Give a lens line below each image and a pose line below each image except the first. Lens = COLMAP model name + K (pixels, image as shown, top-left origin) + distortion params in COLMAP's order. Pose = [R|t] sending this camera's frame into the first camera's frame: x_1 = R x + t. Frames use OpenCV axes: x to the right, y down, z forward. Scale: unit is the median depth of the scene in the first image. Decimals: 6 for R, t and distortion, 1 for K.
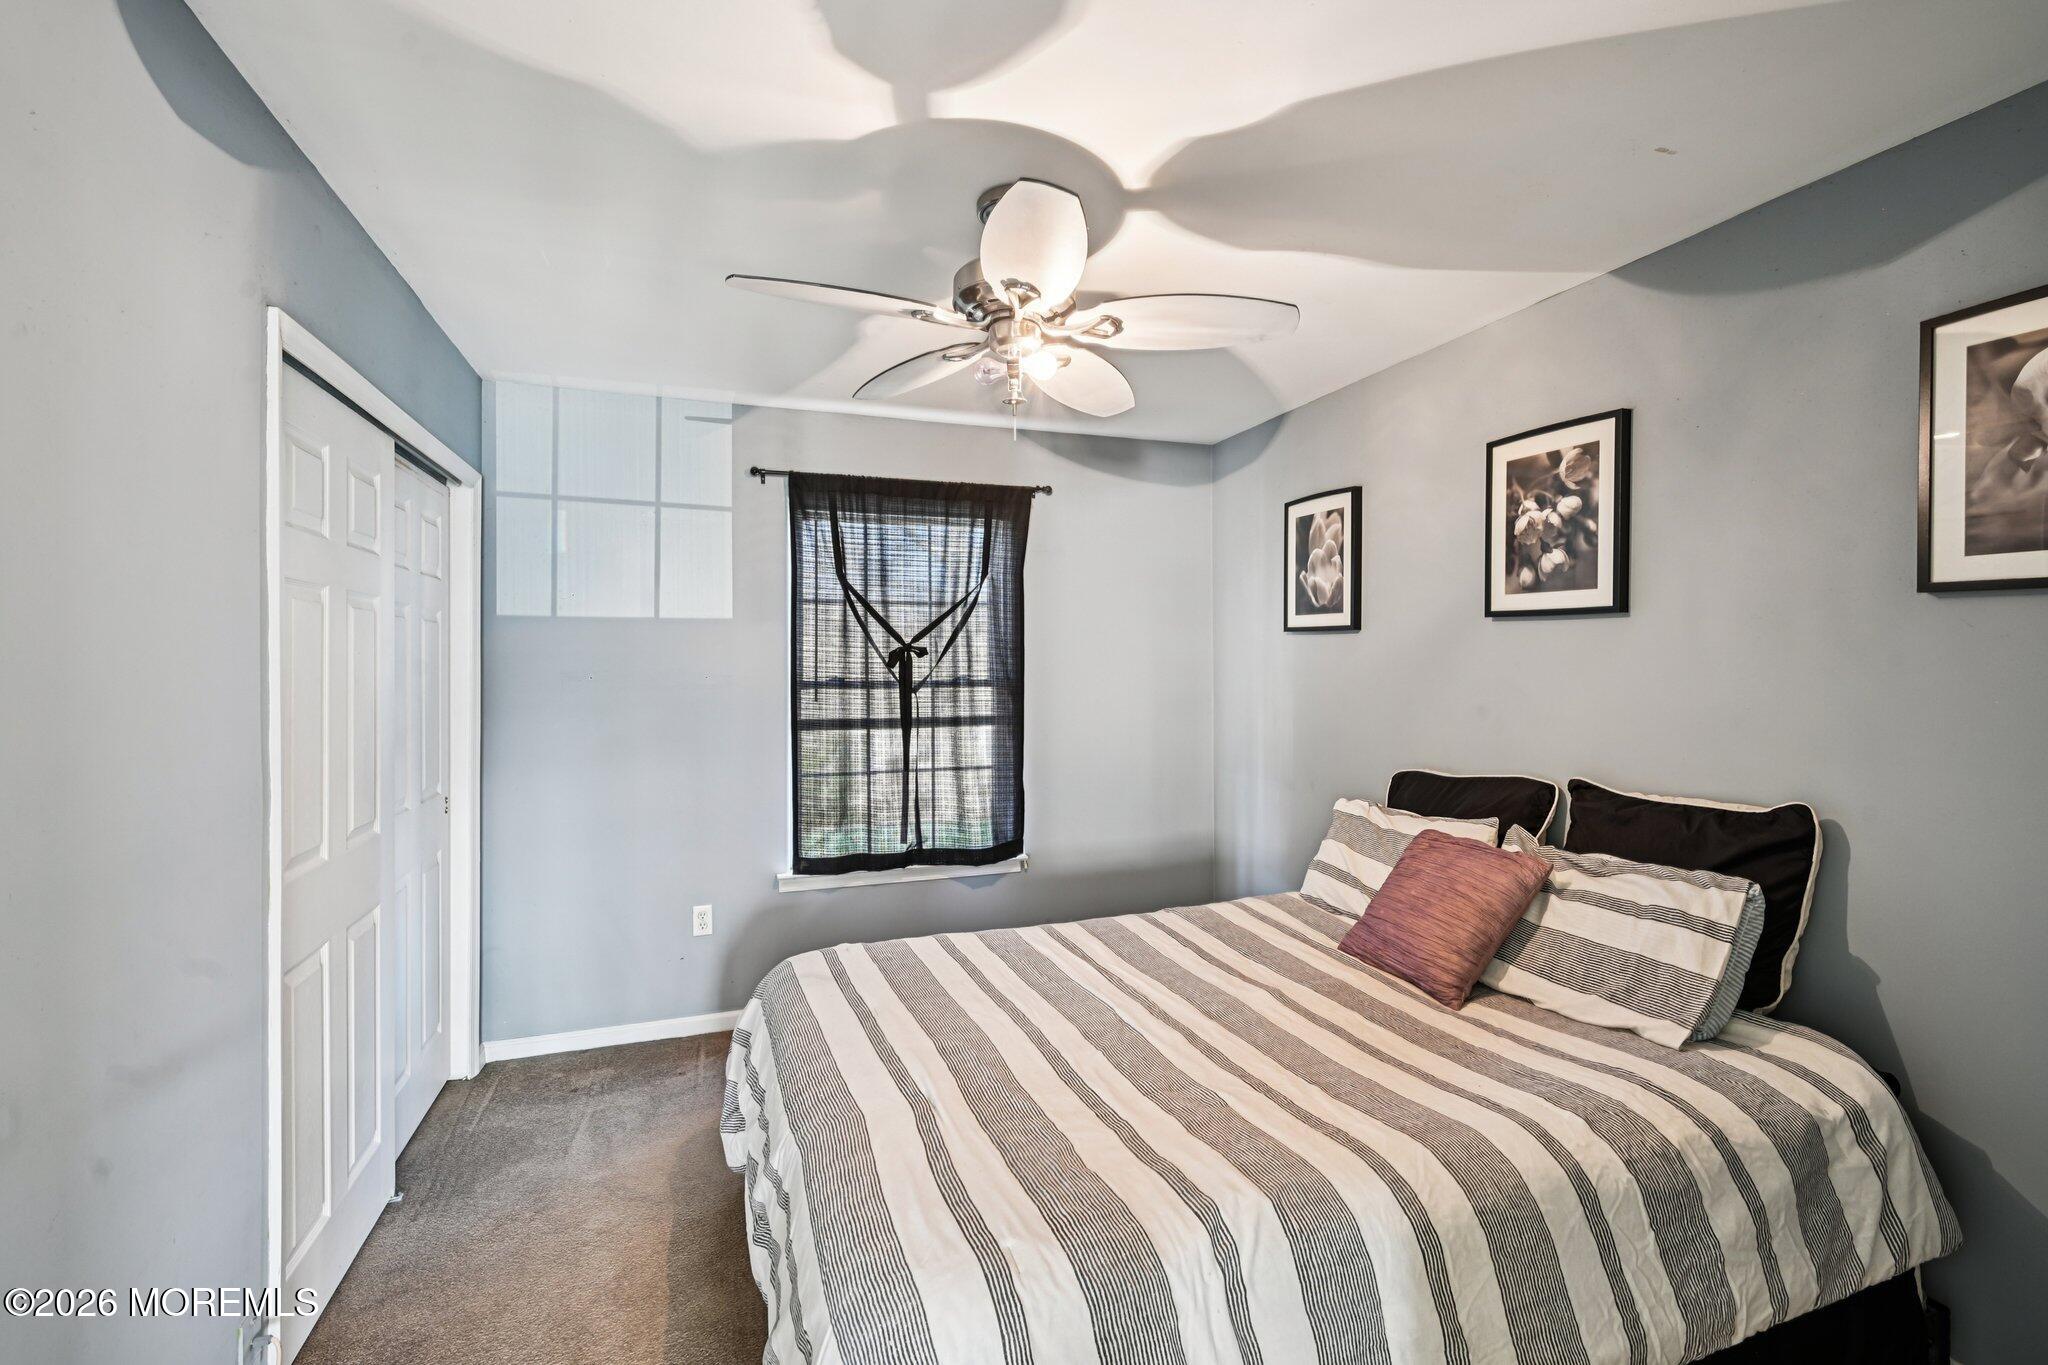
lens RADIAL K [[894.7, 0, 1027.7], [0, 894.7, 669.3], [0, 0, 1]] dist [-0.002057, -0.000116]
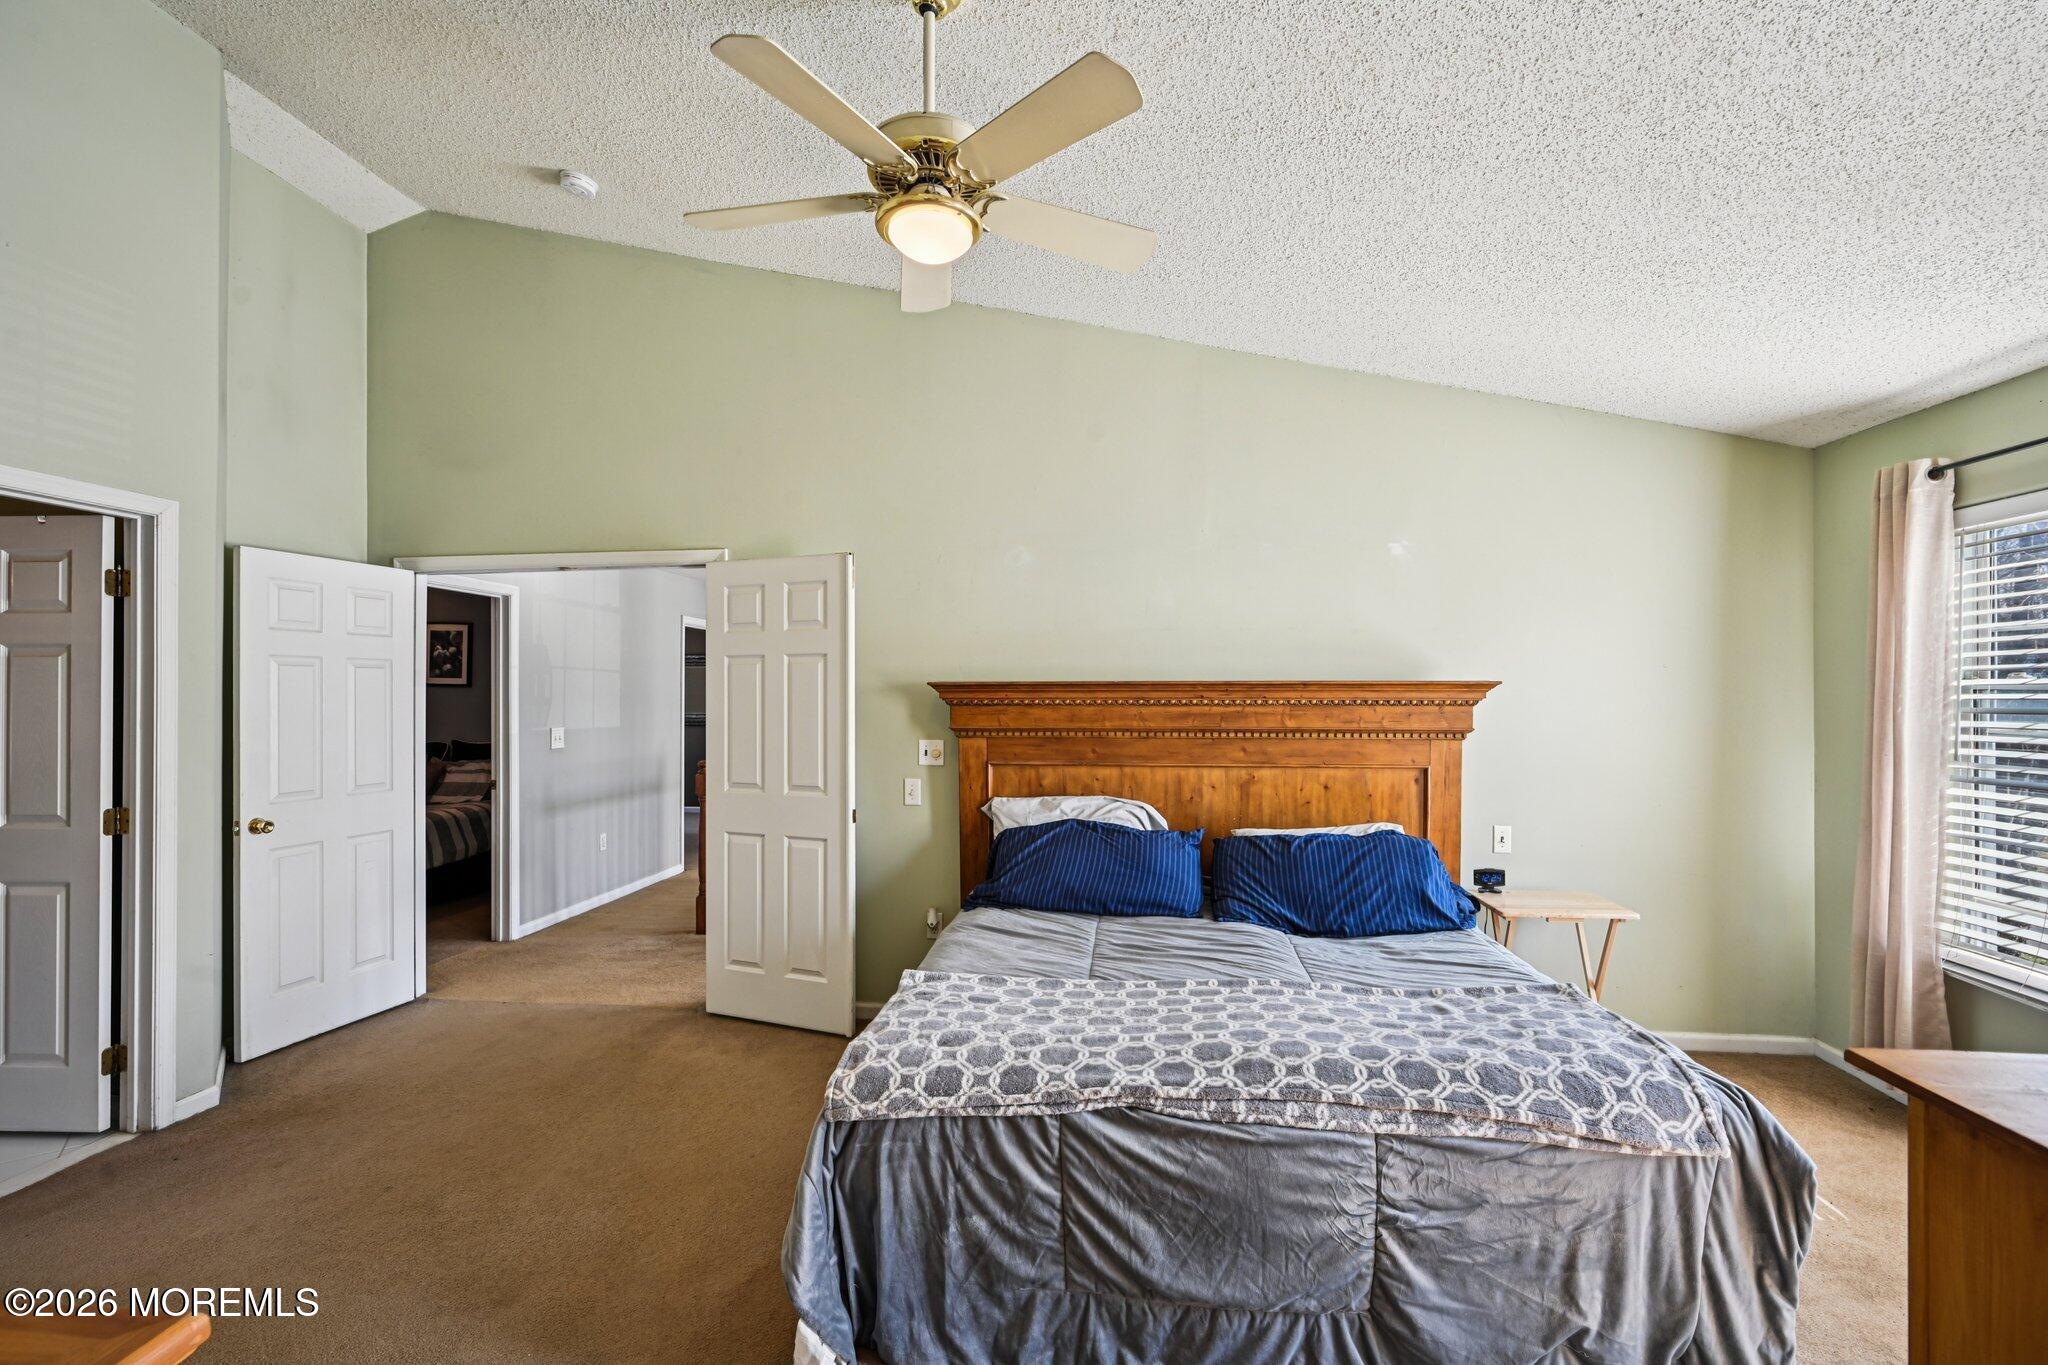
lens RADIAL K [[894.7, 0, 1027.7], [0, 894.7, 669.3], [0, 0, 1]] dist [-0.002057, -0.000116]
pose [[0.439040, 0.011149, 0.898398, -1.292876], [0.010458, 0.999792, -0.017518, -0.045068], [-0.898407, 0.017086, 0.438832, -2.133696]]
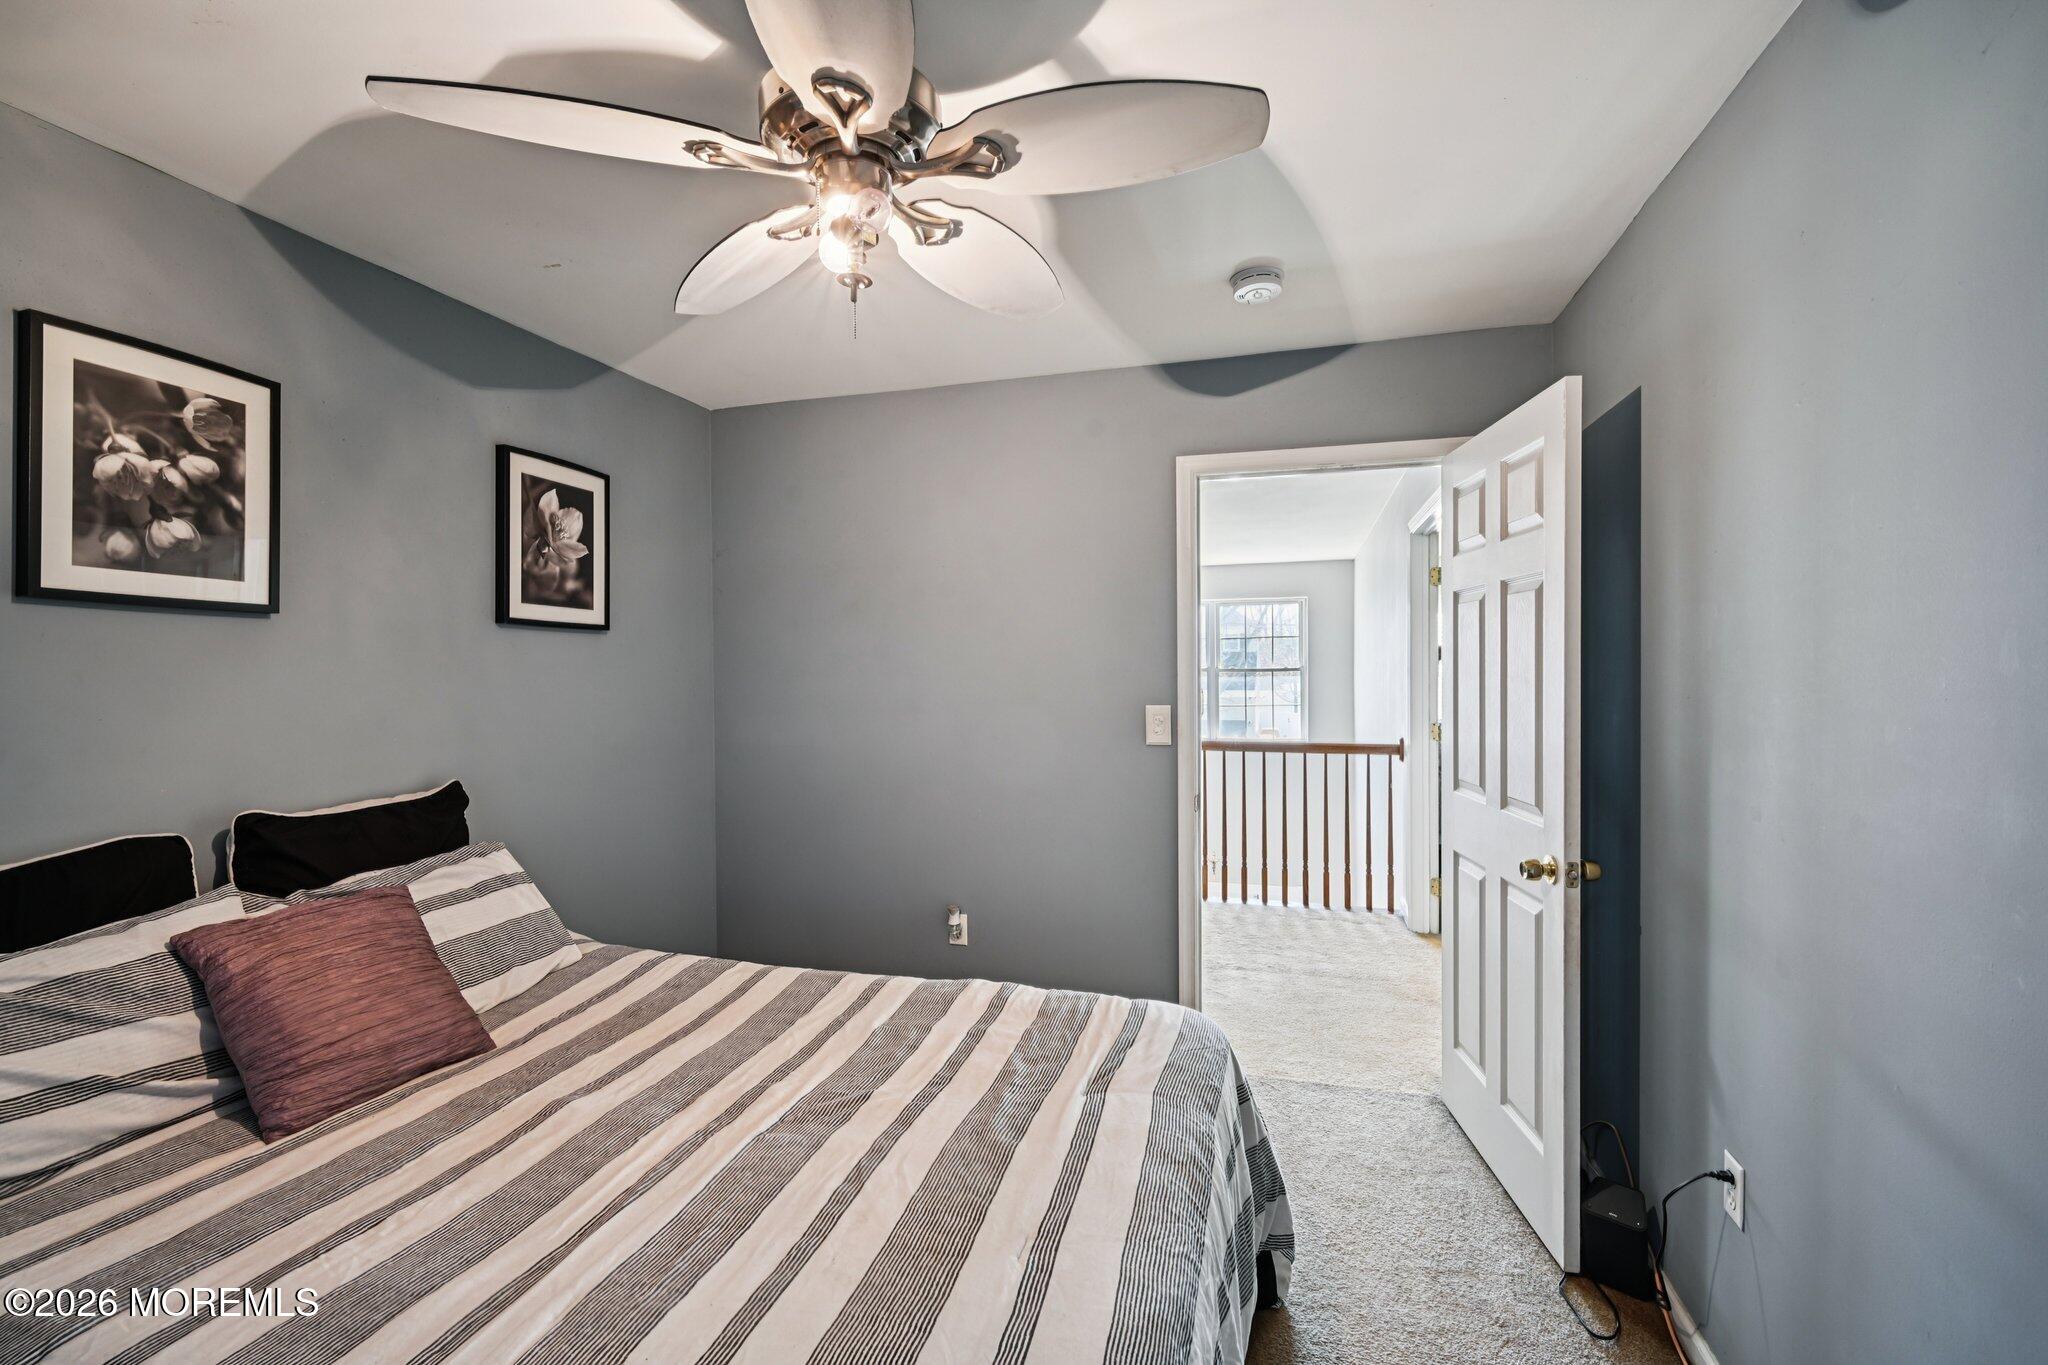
lens RADIAL K [[894.7, 0, 1027.7], [0, 894.7, 669.3], [0, 0, 1]] dist [-0.002057, -0.000116]
pose [[-0.806328, 0.006770, 0.591430, -0.439809], [0.012526, 0.999906, 0.005632, -0.003719], [-0.591336, 0.011949, -0.806337, 1.230212]]
